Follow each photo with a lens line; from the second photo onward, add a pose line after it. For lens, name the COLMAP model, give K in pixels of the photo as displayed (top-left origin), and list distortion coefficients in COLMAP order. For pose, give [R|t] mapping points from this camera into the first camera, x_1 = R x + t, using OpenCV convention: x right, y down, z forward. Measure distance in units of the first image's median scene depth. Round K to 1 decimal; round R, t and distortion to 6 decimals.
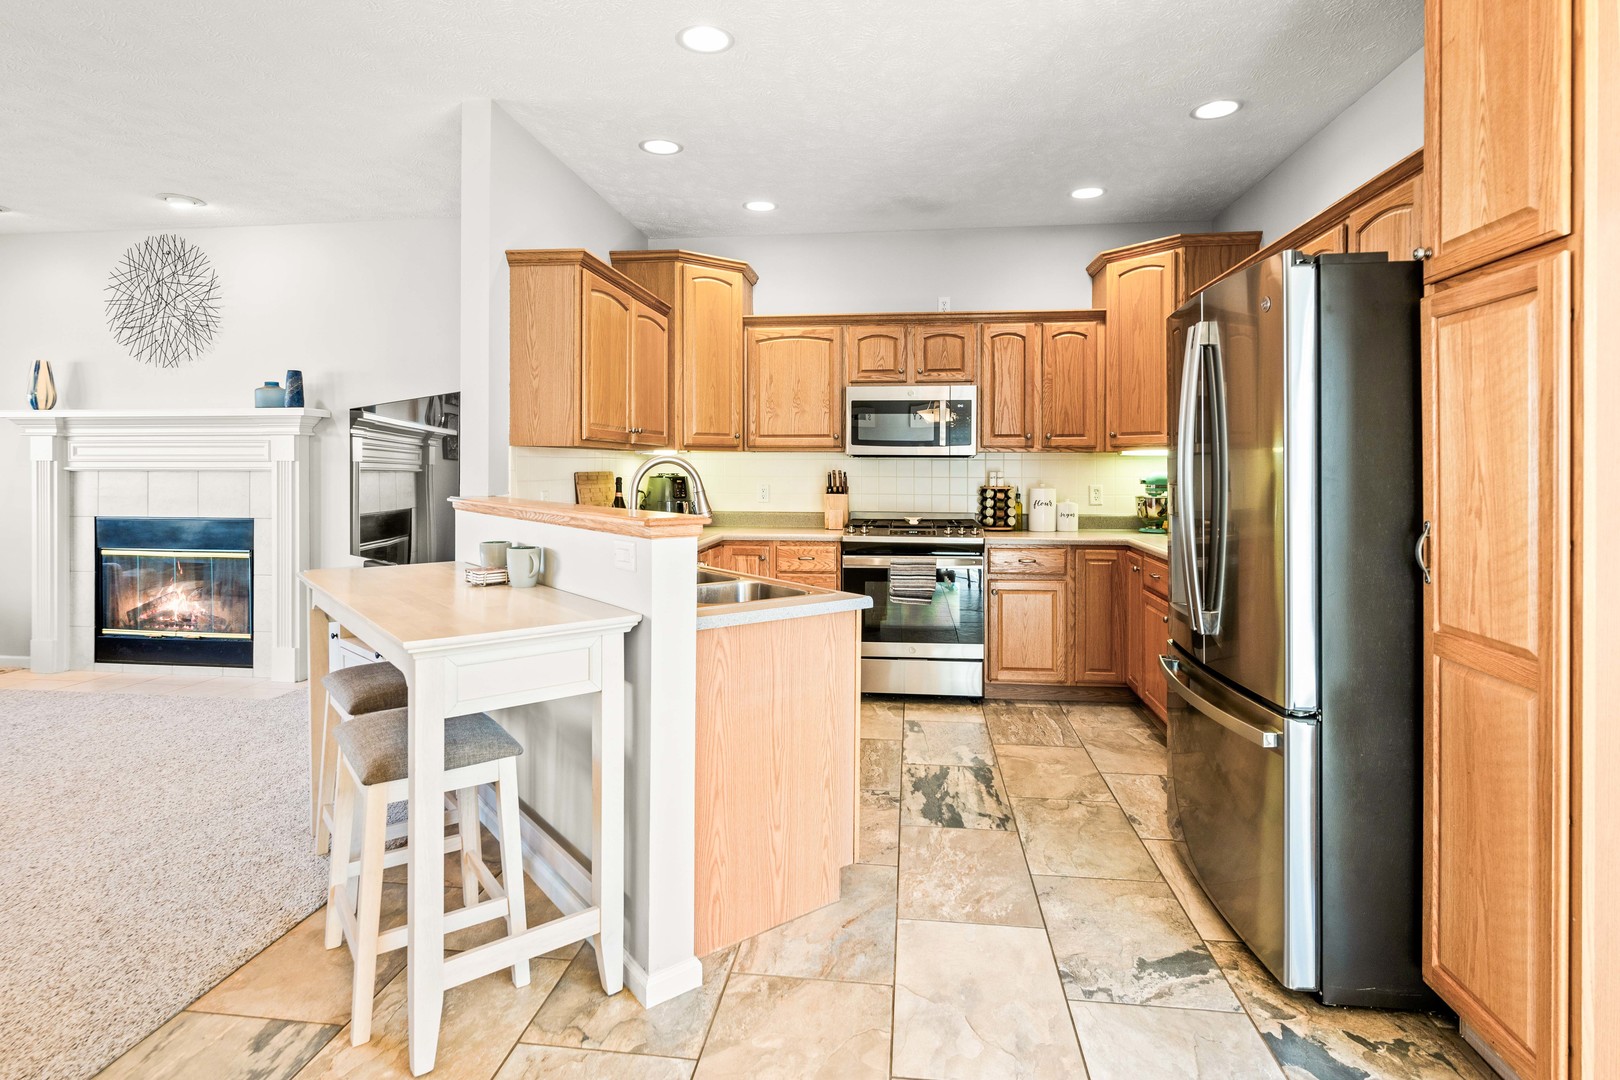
lens RADIAL K [[837.7, 0, 806.3], [0, 837.7, 472.3], [0, 0, 1]] dist [0.000427, 0.000165]
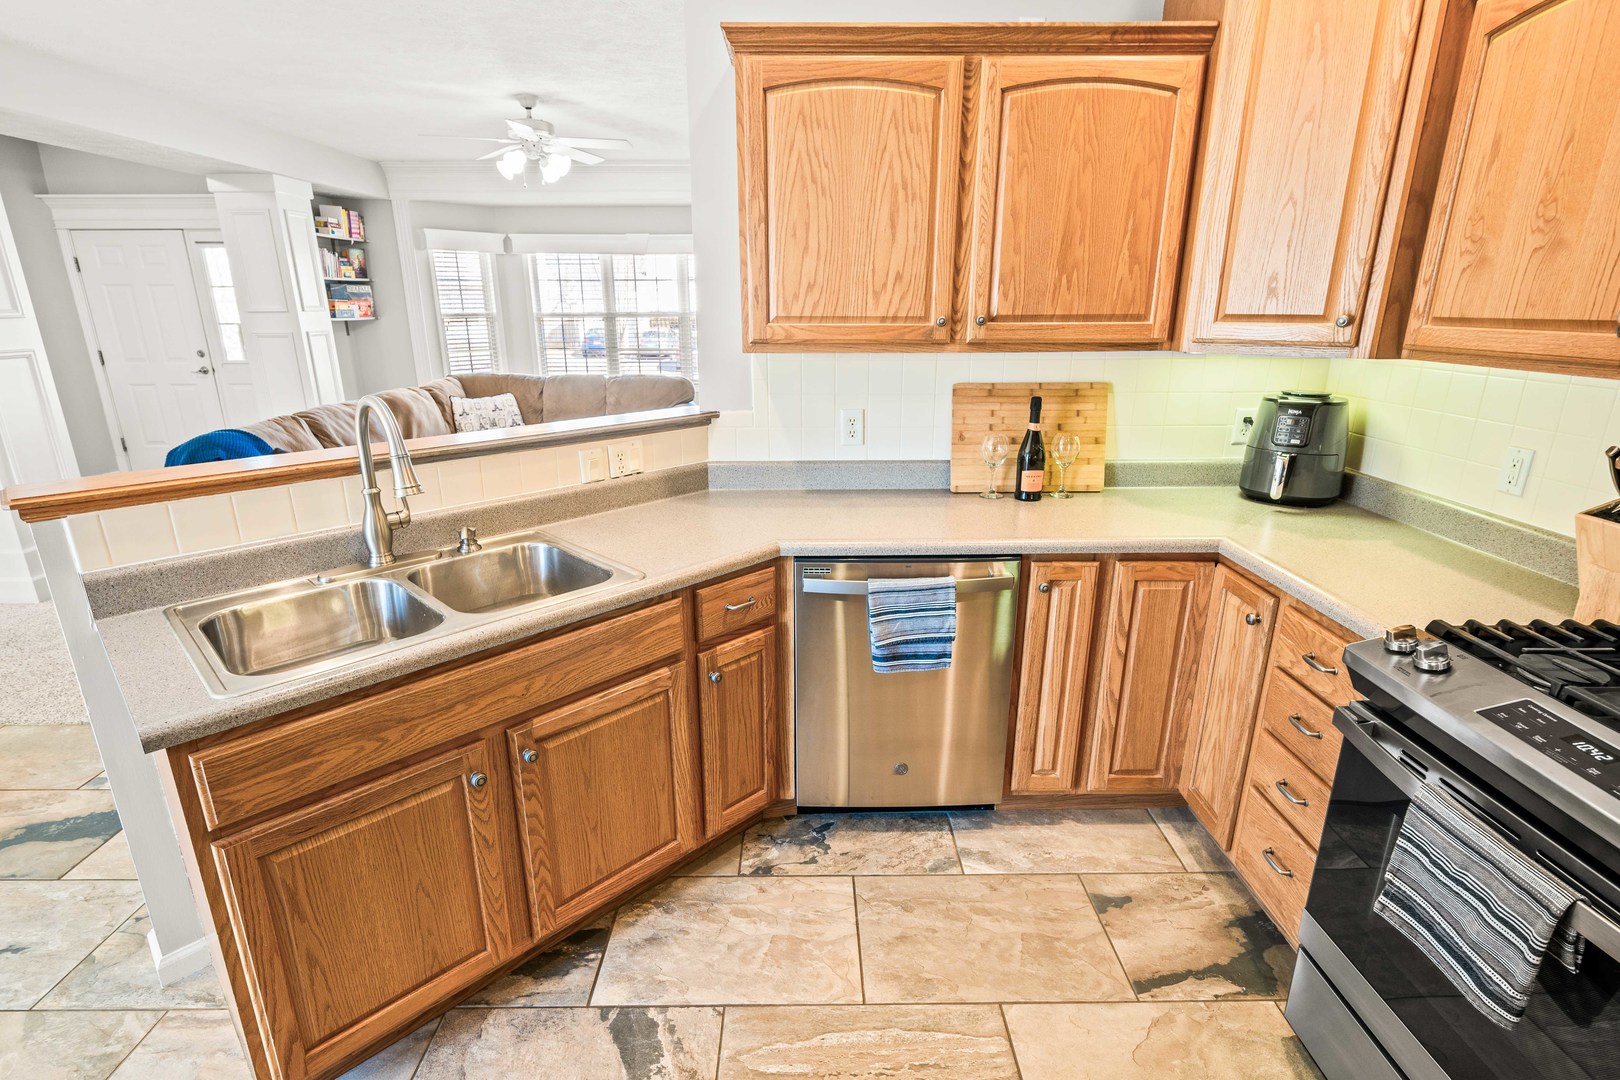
lens RADIAL K [[784.9, 0, 810.0], [0, 784.9, 540.0], [0, 0, 1]] dist [0.000230, -0.000020]
pose [[0.137034, 0.285909, -0.948408, 0.324427], [-0.005813, 0.957656, 0.287857, -0.058721], [0.990549, -0.033933, 0.132893, 0.810376]]
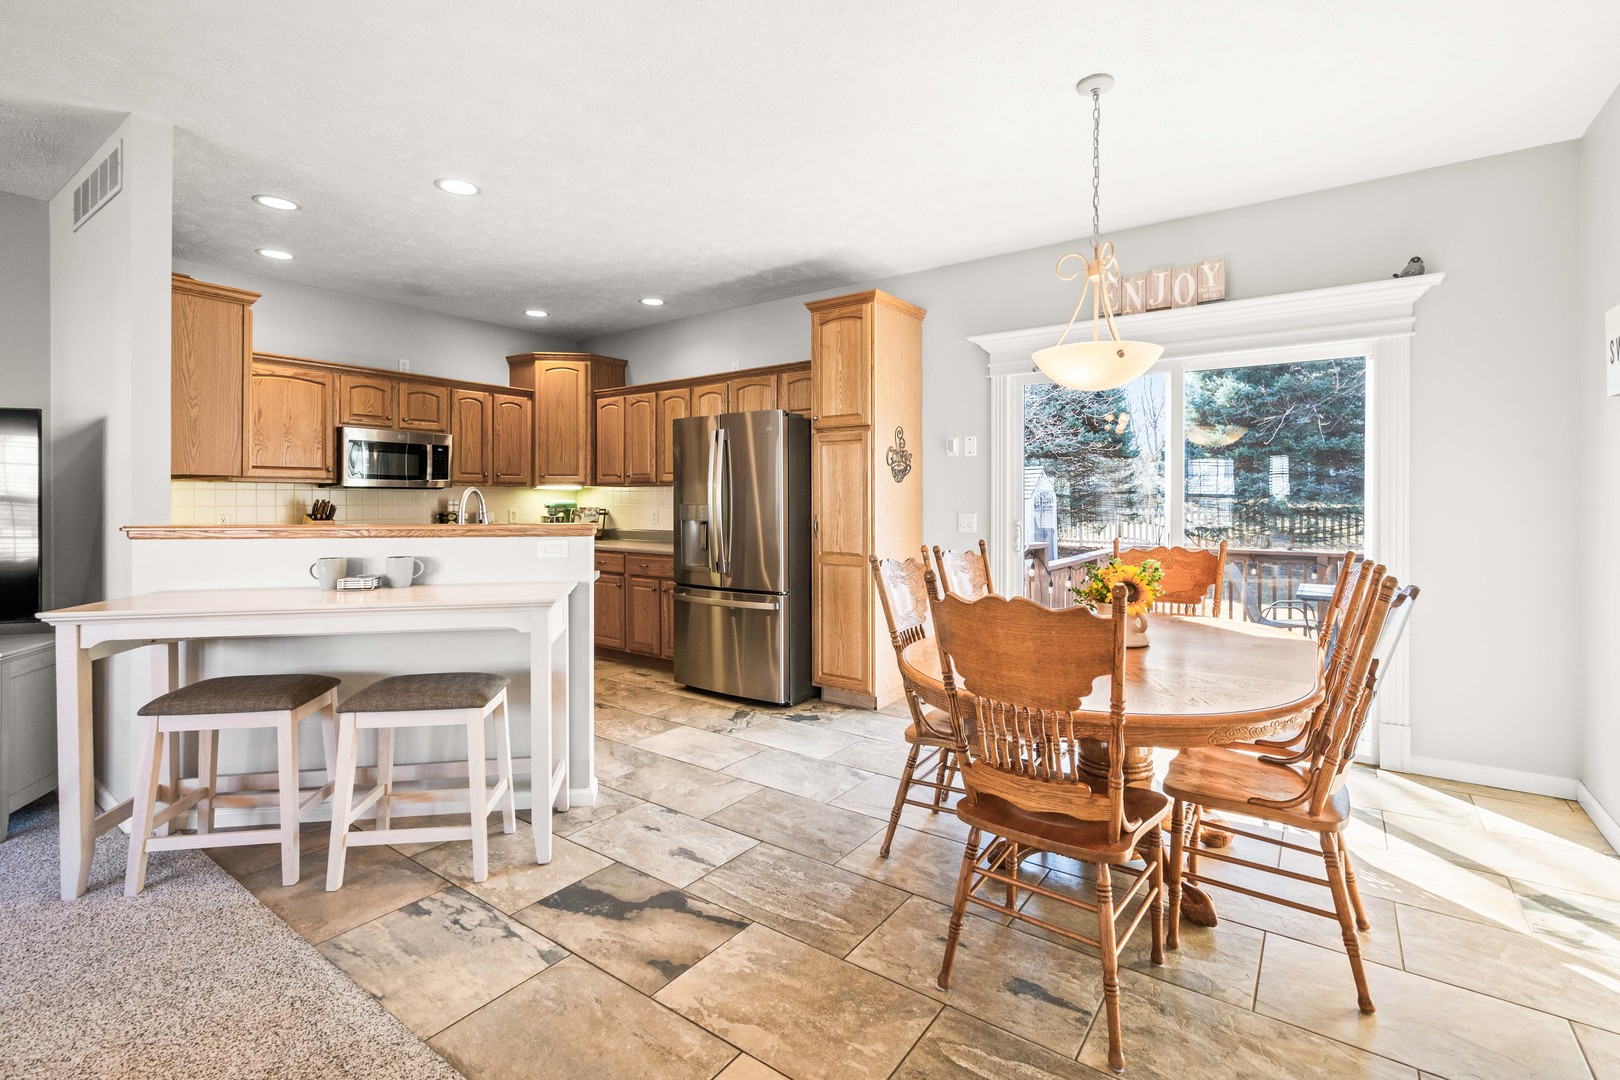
lens RADIAL K [[746.1, 0, 813.3], [0, 746.1, 501.6], [0, 0, 1]] dist [0.000163, -0.000102]
pose [[0.472740, -0.005047, 0.881188, -0.650240], [0.006734, 0.999975, 0.002115, 0.003535], [-0.881176, 0.004934, 0.472762, -0.068699]]
